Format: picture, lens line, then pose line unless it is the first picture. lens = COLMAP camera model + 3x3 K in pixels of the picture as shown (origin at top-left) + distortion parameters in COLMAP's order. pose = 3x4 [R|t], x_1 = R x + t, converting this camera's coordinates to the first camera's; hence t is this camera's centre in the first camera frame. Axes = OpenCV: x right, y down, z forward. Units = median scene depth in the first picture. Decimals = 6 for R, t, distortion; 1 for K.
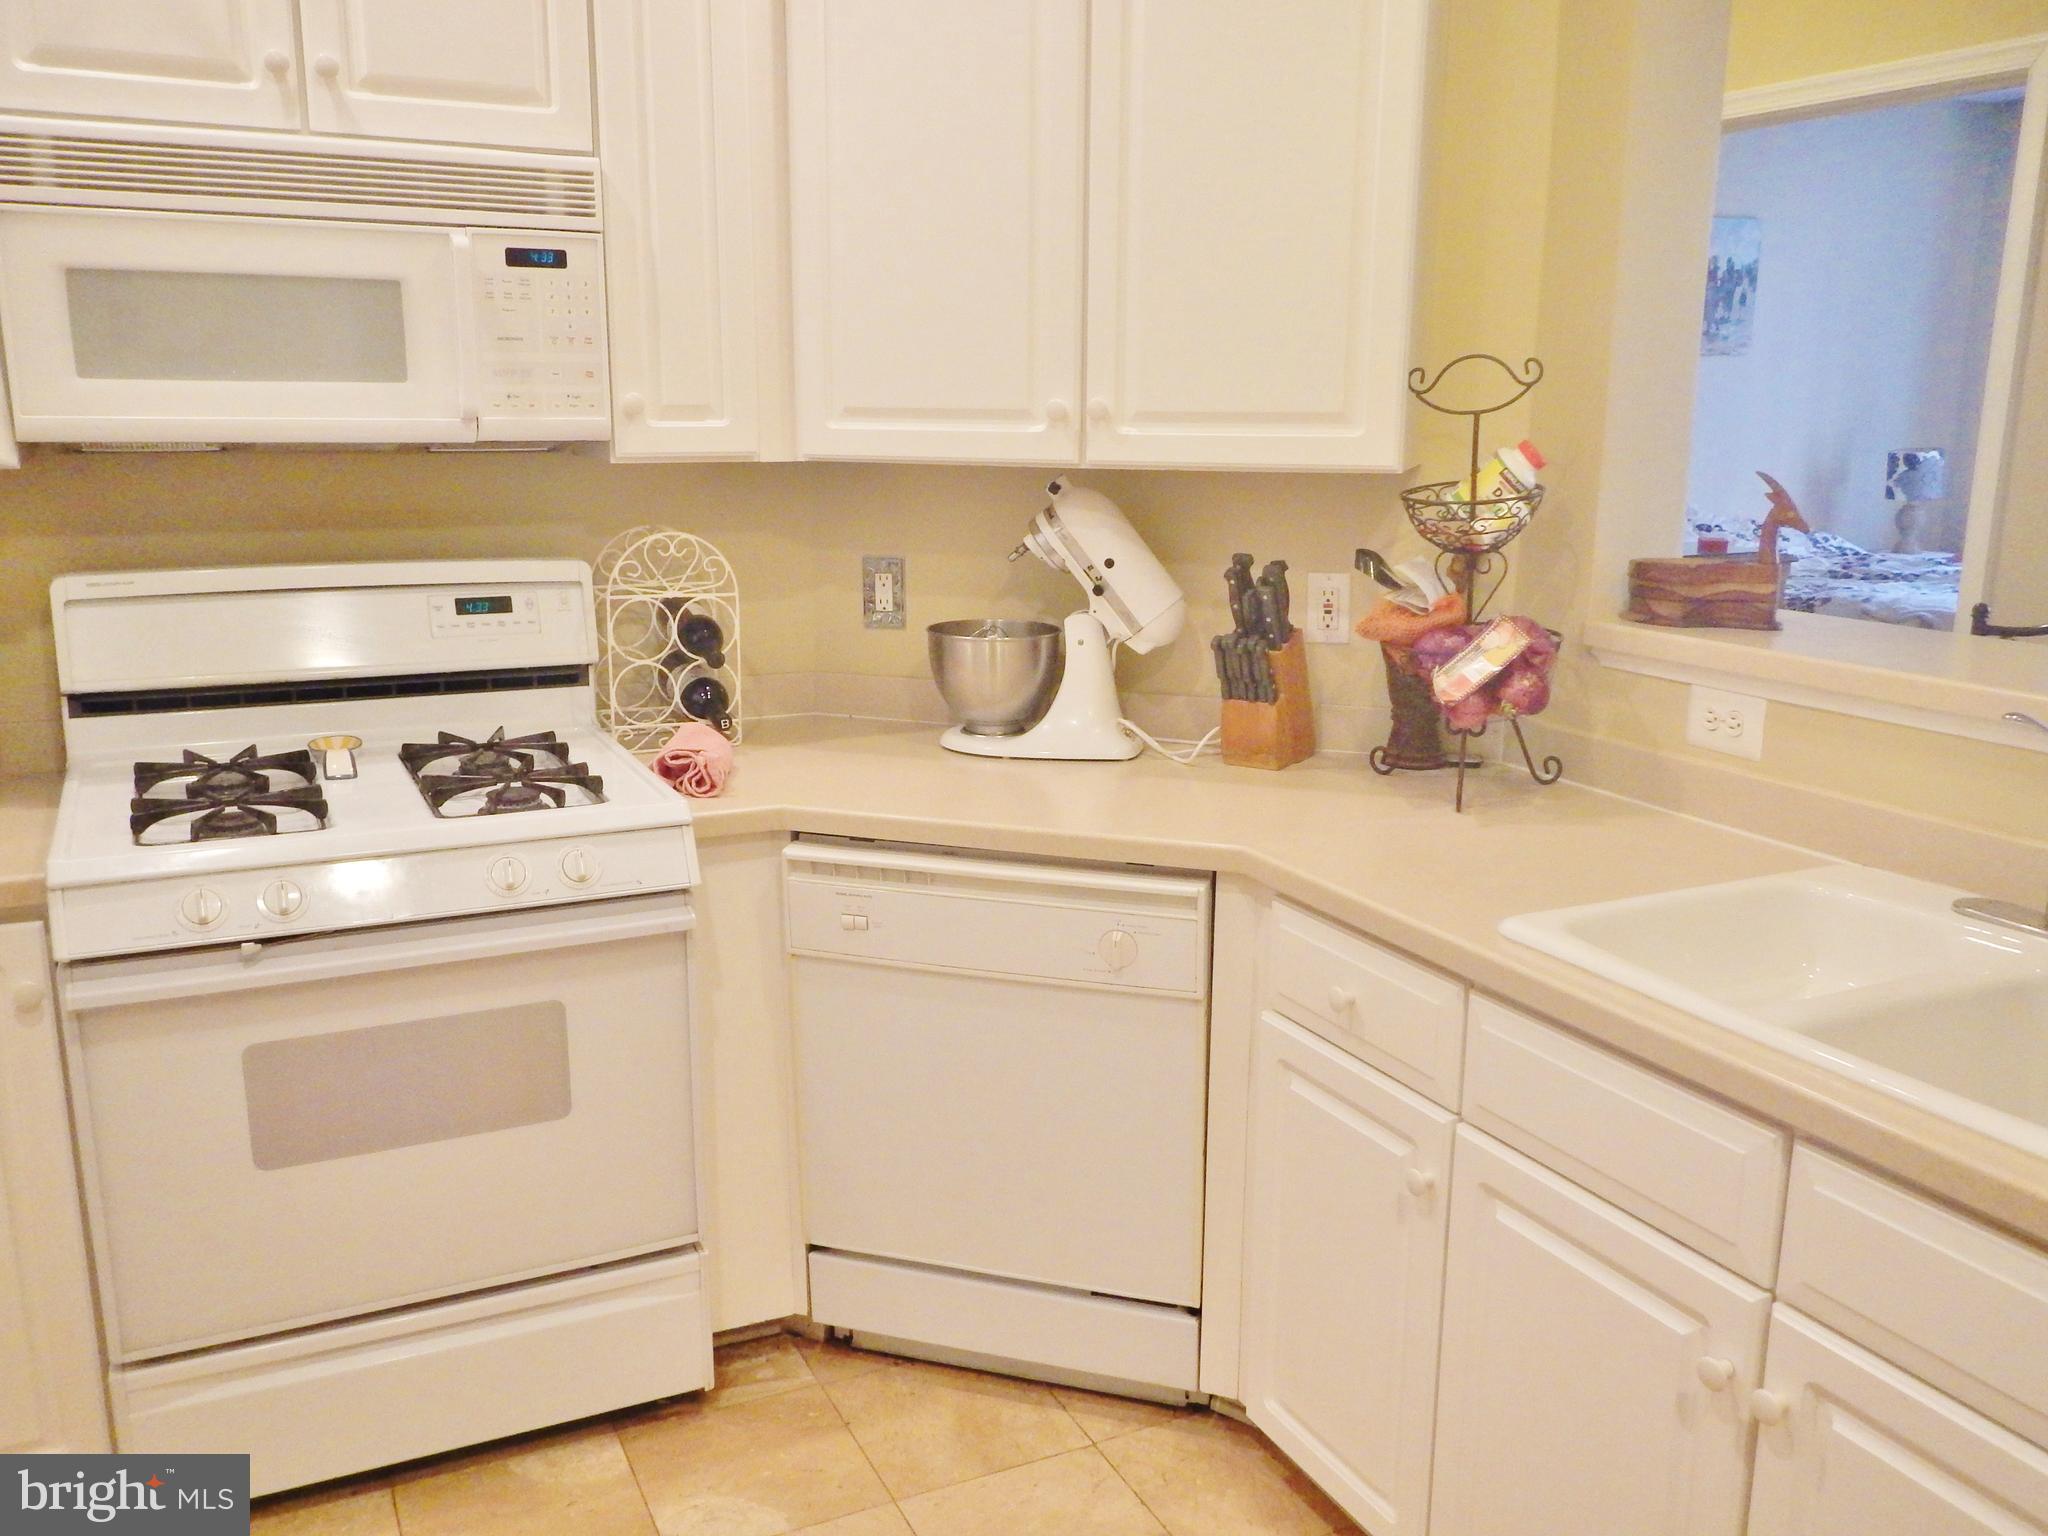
lens RADIAL K [[1708.5, 0, 1017.7], [0, 1708.5, 778.2], [0, 0, 1]] dist [0.021727, 0.001964]
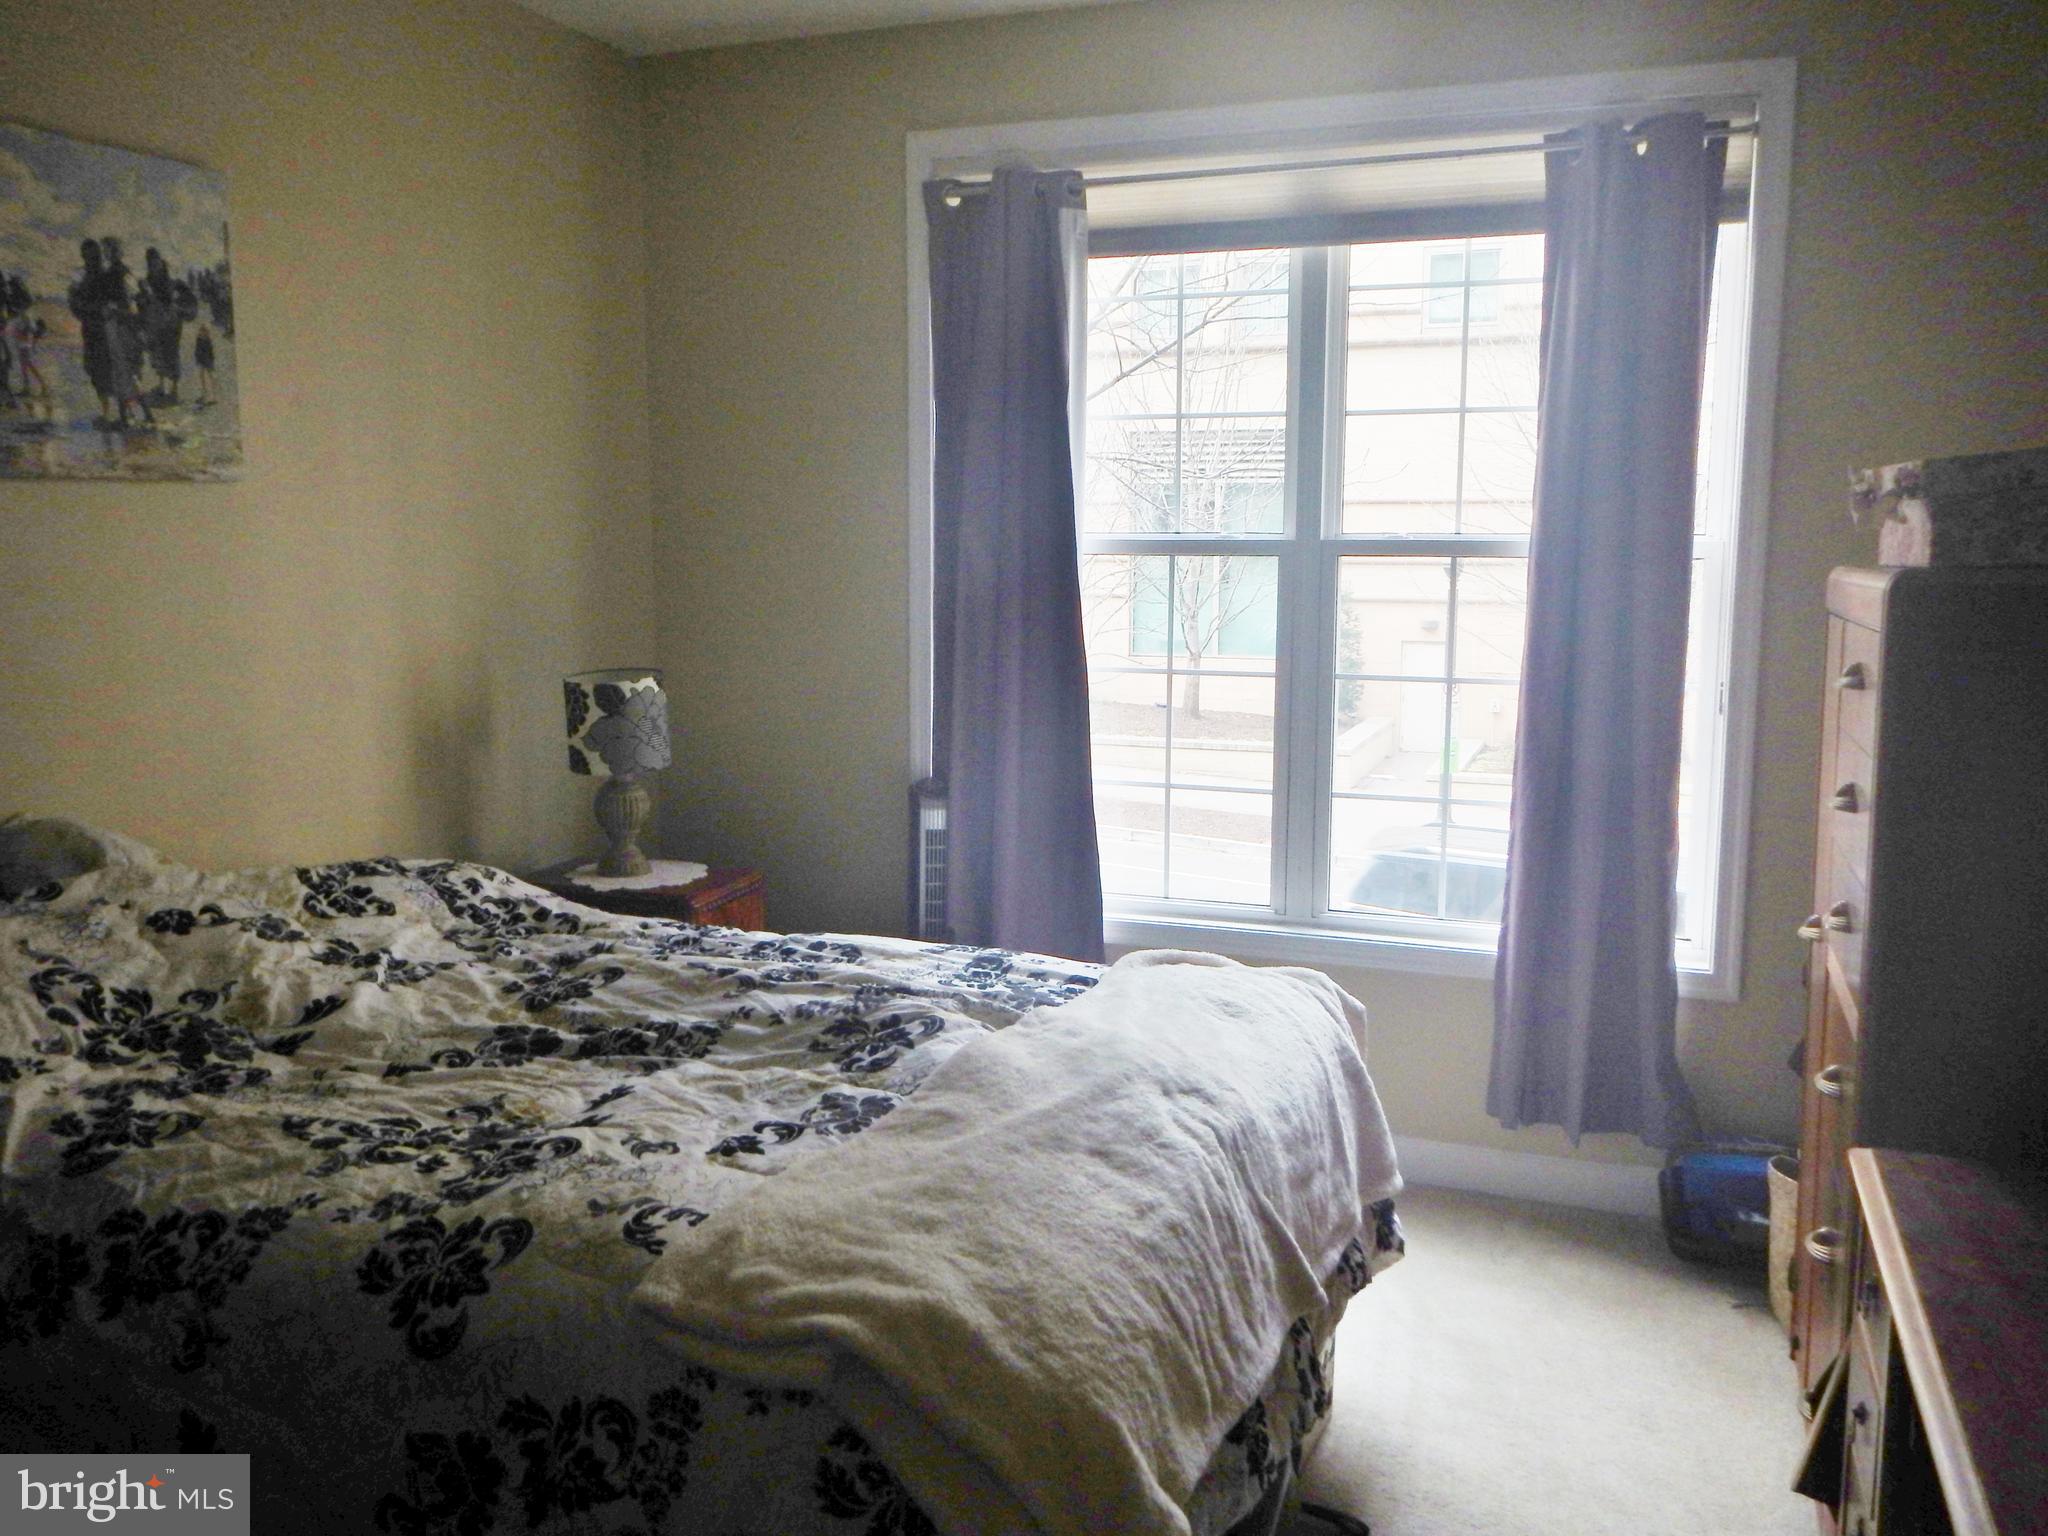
lens RADIAL K [[1708.5, 0, 1017.4], [0, 1708.5, 762.3], [0, 0, 1]] dist [0.021727, 0.001964]
pose [[0.727486, -0.093475, 0.679726, 0.270085], [0.150567, 0.988277, -0.025241, -0.137869], [-0.669398, 0.120707, 0.733032, 0.566712]]
